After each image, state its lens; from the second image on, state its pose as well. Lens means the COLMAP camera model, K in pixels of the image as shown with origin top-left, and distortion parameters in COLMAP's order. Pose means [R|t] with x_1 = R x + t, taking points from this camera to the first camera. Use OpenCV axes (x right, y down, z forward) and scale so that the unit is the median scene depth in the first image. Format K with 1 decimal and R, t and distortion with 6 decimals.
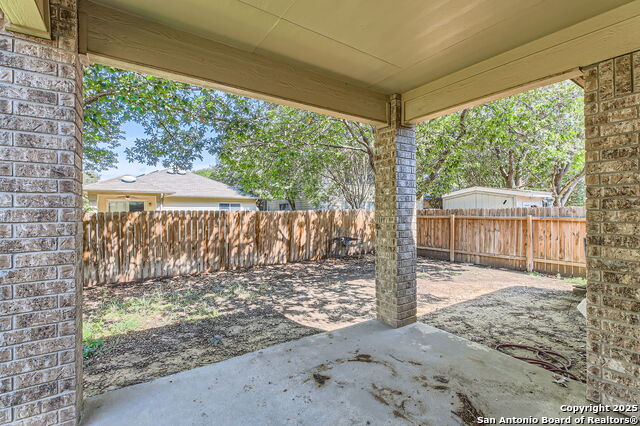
lens RADIAL K [[294.4, 0, 321.2], [0, 294.4, 213.4], [0, 0, 1]] dist [-0.004918, -0.000501]
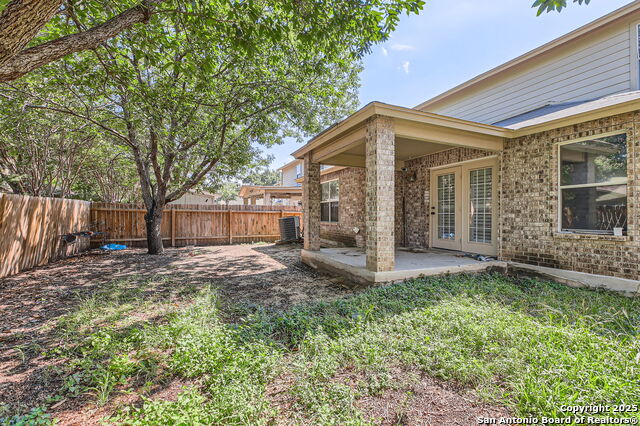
lens RADIAL K [[294.4, 0, 320.6], [0, 294.4, 214.9], [0, 0, 1]] dist [-0.004918, -0.000501]
pose [[0.177154, 0.003806, 0.984176, -0.700331], [0.003997, 0.999981, -0.004587, 0.041112], [-0.984175, 0.004746, 0.177136, 0.195445]]
